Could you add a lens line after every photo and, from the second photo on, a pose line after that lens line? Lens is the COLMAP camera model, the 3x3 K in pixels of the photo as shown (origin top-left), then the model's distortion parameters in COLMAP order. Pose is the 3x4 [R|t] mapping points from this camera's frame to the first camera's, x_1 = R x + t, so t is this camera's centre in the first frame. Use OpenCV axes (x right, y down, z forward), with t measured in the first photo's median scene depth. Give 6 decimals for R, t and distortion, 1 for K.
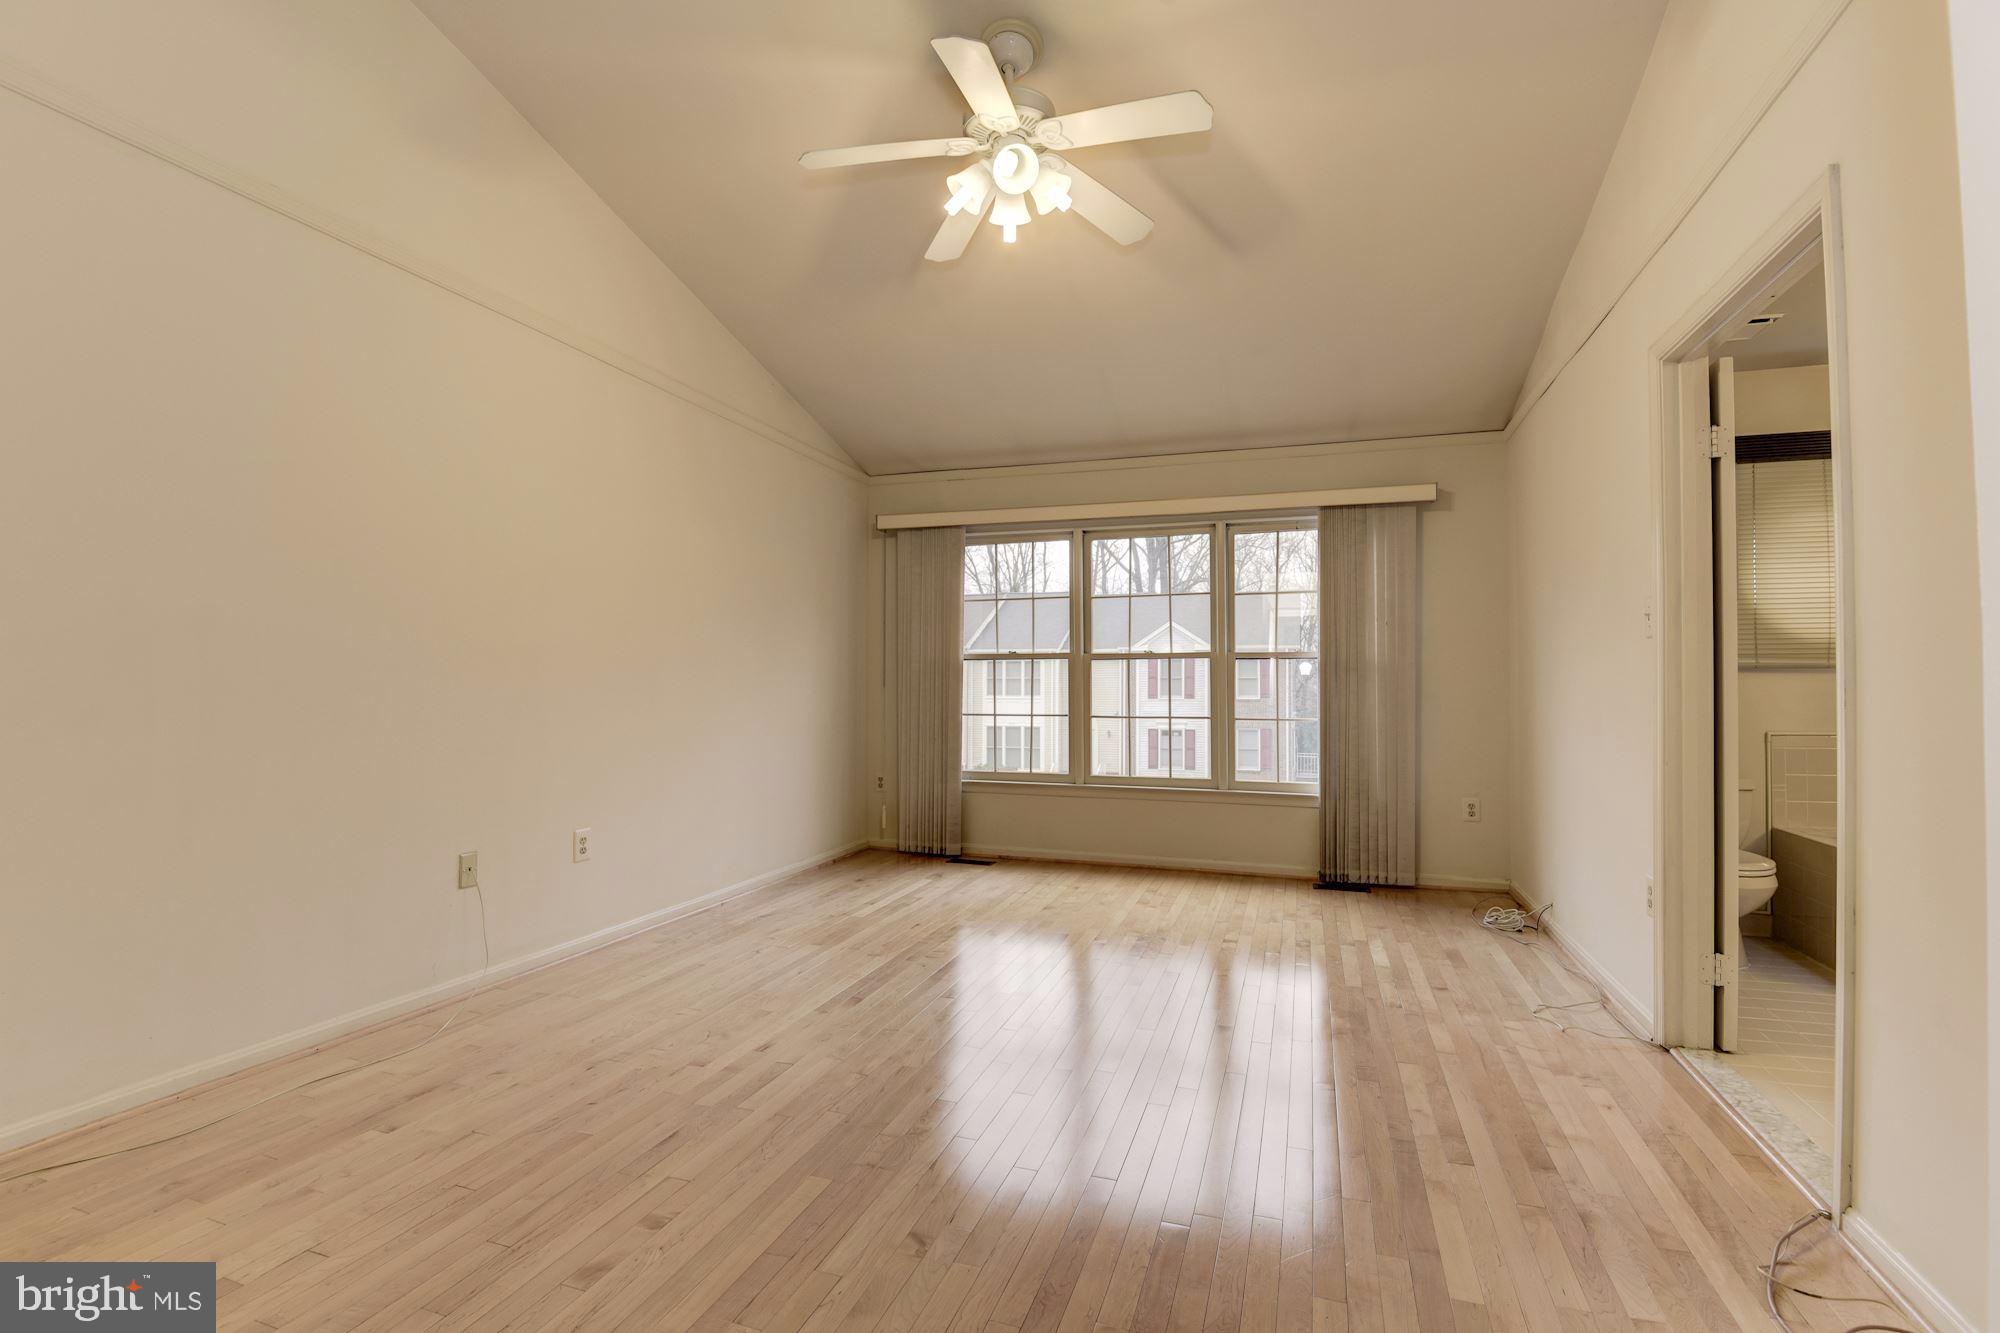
lens RADIAL K [[925.1, 0, 1000.4], [0, 925.1, 679.2], [0, 0, 1]] dist [0.005029, -0.006829]
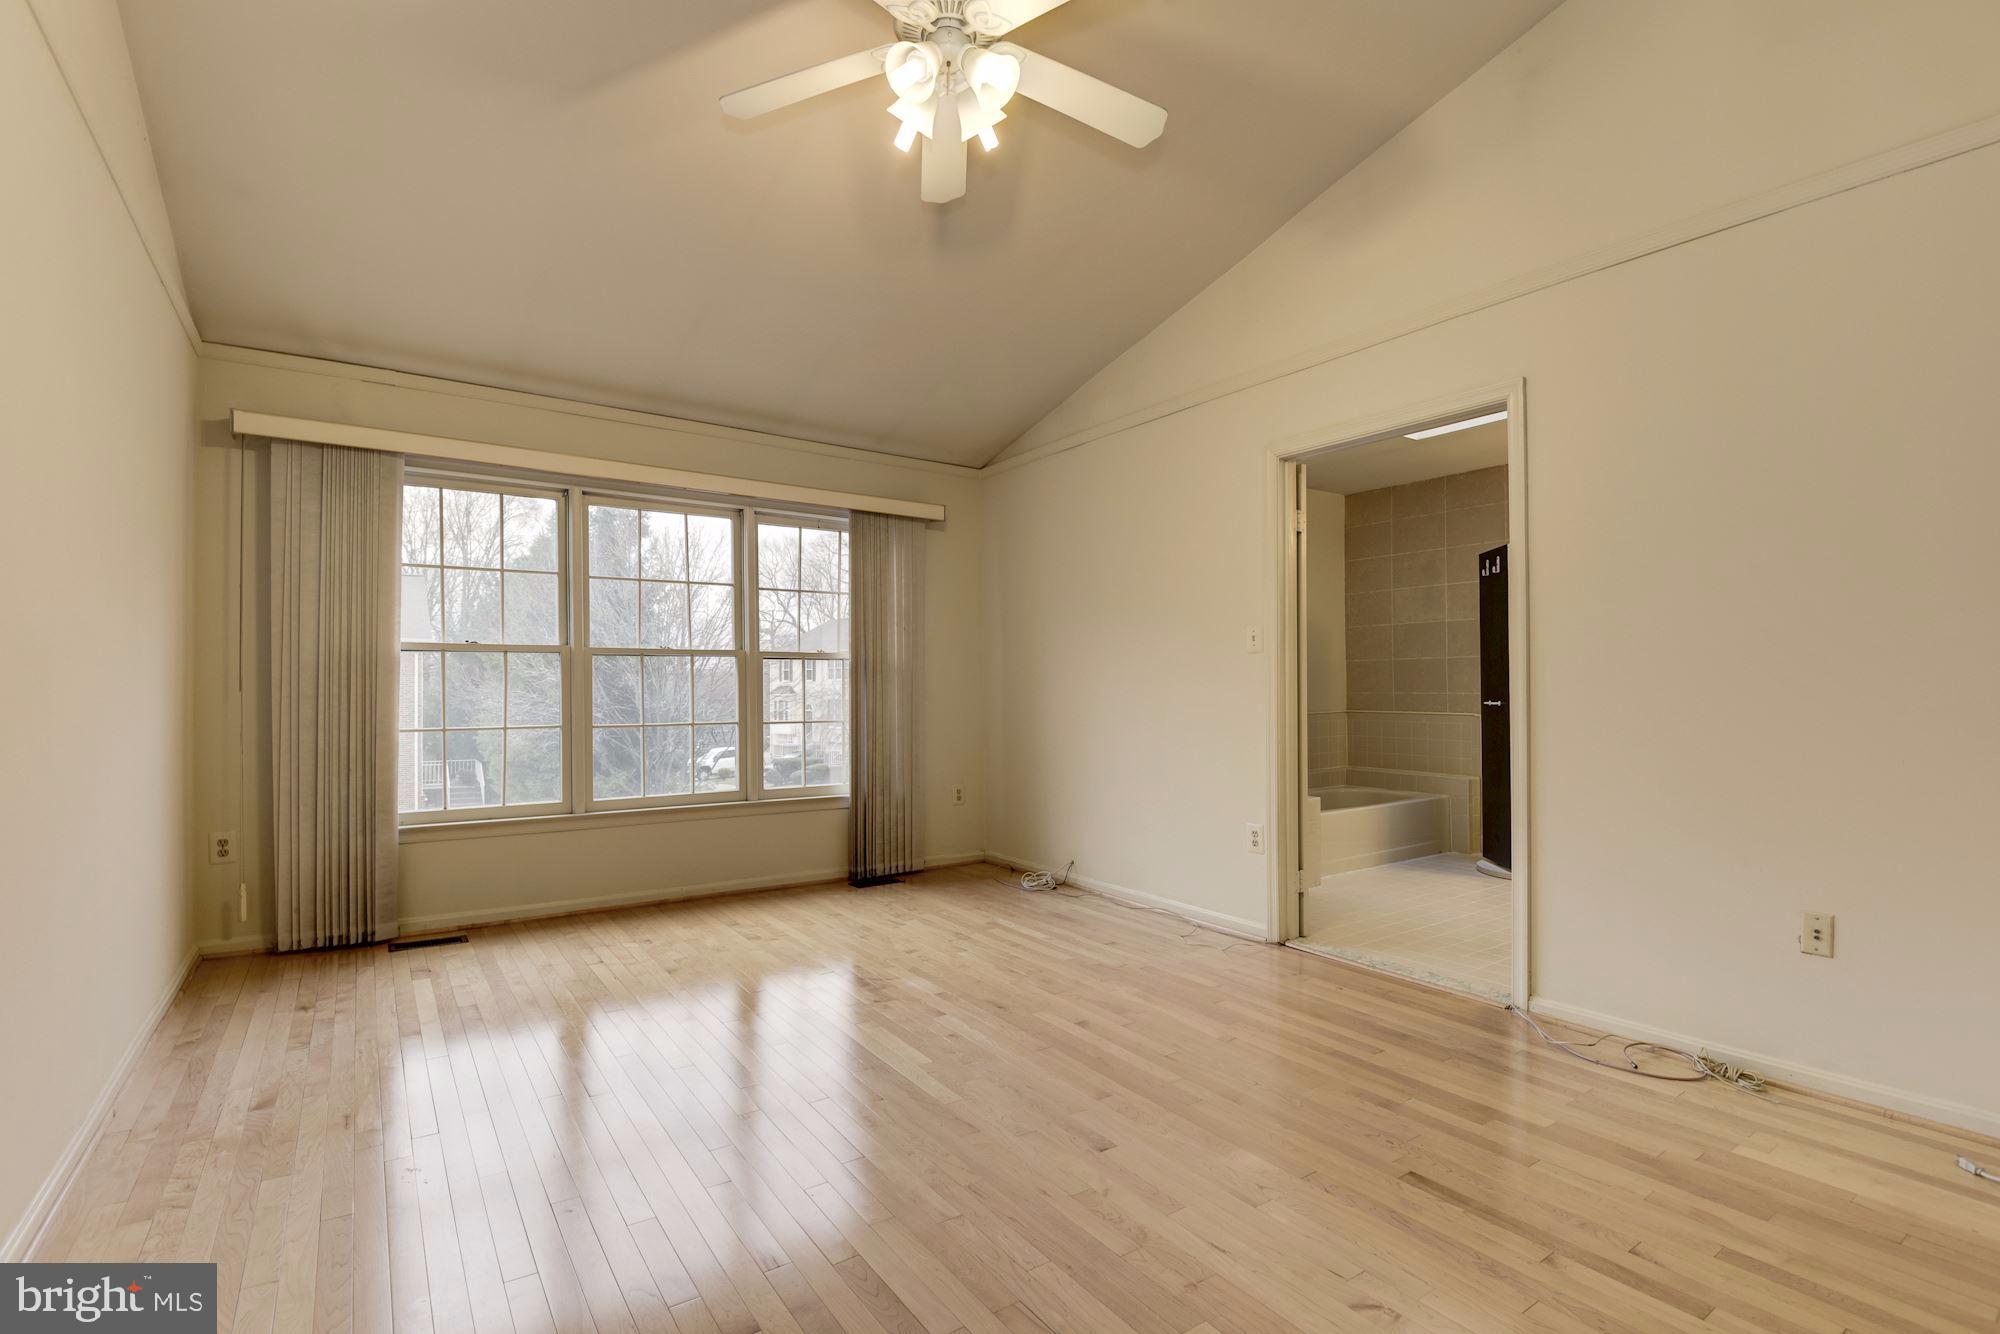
lens RADIAL K [[925.1, 0, 1001.6], [0, 925.1, 684.7], [0, 0, 1]] dist [0.005029, -0.006829]
pose [[0.599113, -0.003658, 0.800656, -0.362590], [-0.005392, 0.999948, 0.008603, -0.005008], [-0.800646, -0.009471, 0.599062, 0.262571]]
